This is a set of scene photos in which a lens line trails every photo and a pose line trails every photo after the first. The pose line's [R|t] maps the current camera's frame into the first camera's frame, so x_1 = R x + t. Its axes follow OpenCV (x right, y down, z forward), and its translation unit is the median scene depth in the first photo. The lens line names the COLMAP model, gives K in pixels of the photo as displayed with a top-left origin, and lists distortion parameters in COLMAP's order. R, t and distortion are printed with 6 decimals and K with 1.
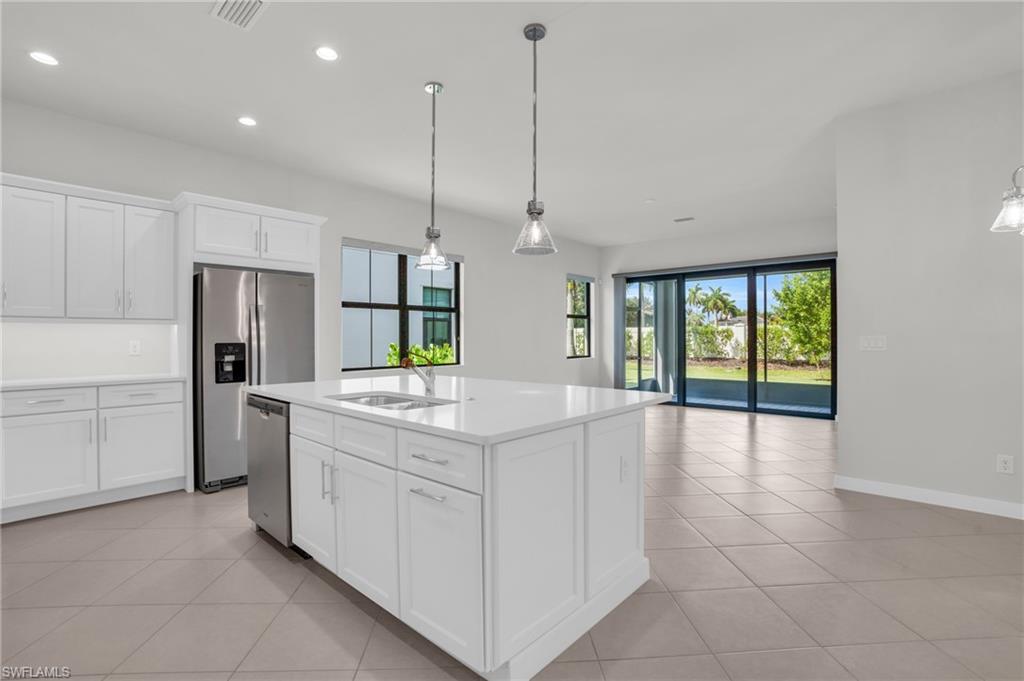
lens RADIAL K [[481.7, 0, 509.6], [0, 481.7, 339.4], [0, 0, 1]] dist [-0.068776, 0.026589]
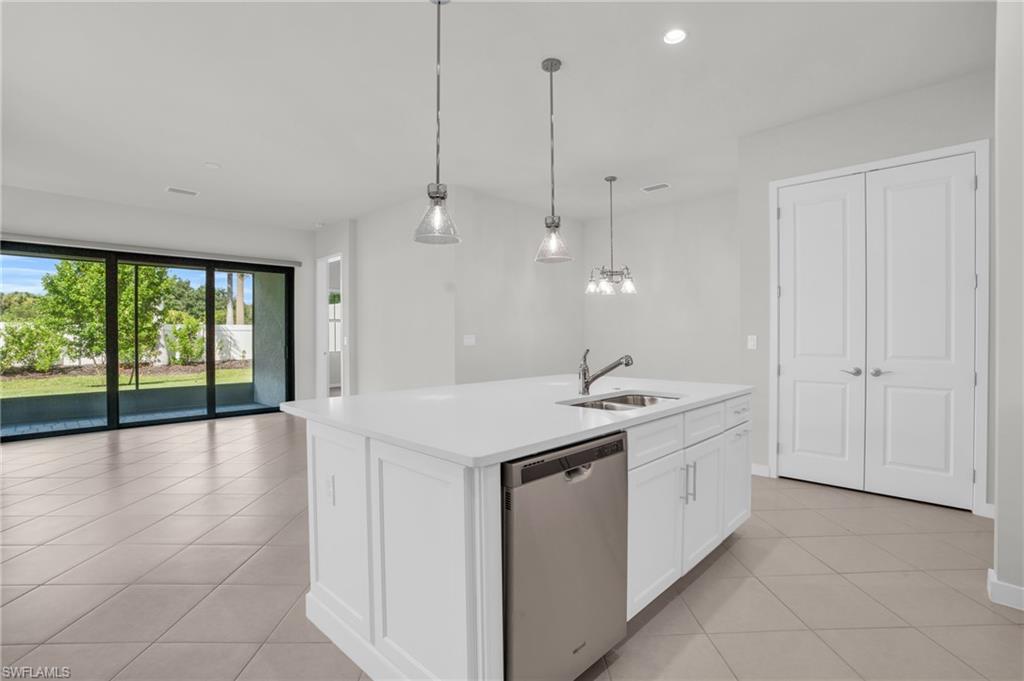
lens RADIAL K [[476.4, 0, 526.6], [0, 476.4, 338.8], [0, 0, 1]] dist [-0.063625, 0.021788]
pose [[0.002909, -0.004534, 0.999985, -0.327352], [0.007828, 0.999959, 0.004511, -0.000617], [-0.999965, 0.007815, 0.002945, 0.323021]]
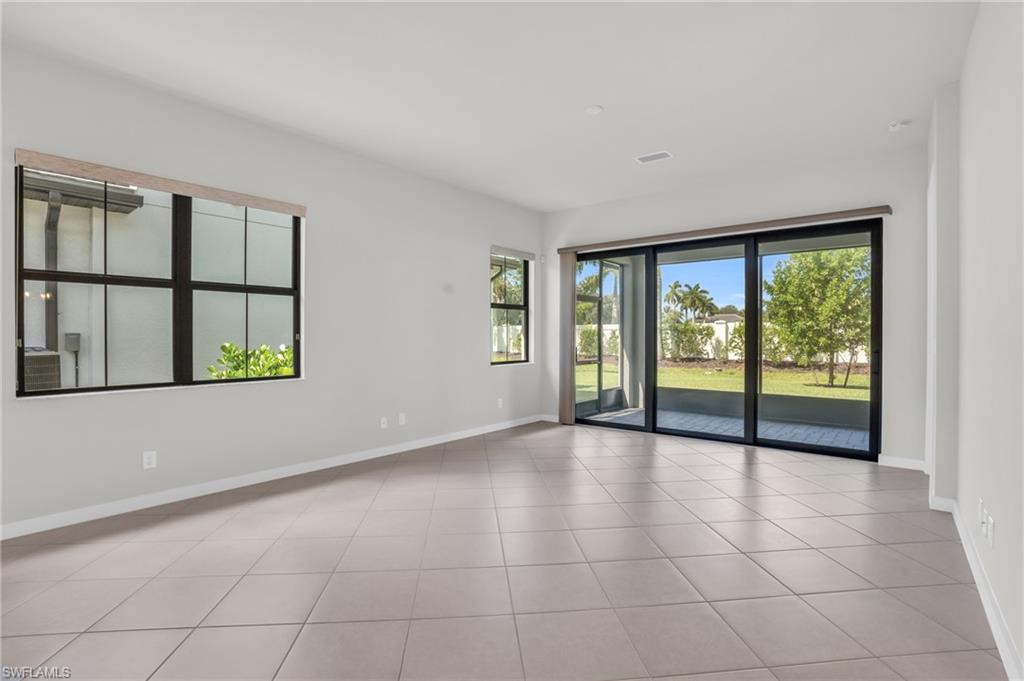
lens RADIAL K [[481.7, 0, 509.6], [0, 481.7, 339.4], [0, 0, 1]] dist [-0.068776, 0.026589]
pose [[0.999122, 0.002981, 0.041800, 0.110078], [-0.003187, 0.999983, 0.004873, -0.001518], [-0.041785, -0.005001, 0.999114, 0.273395]]
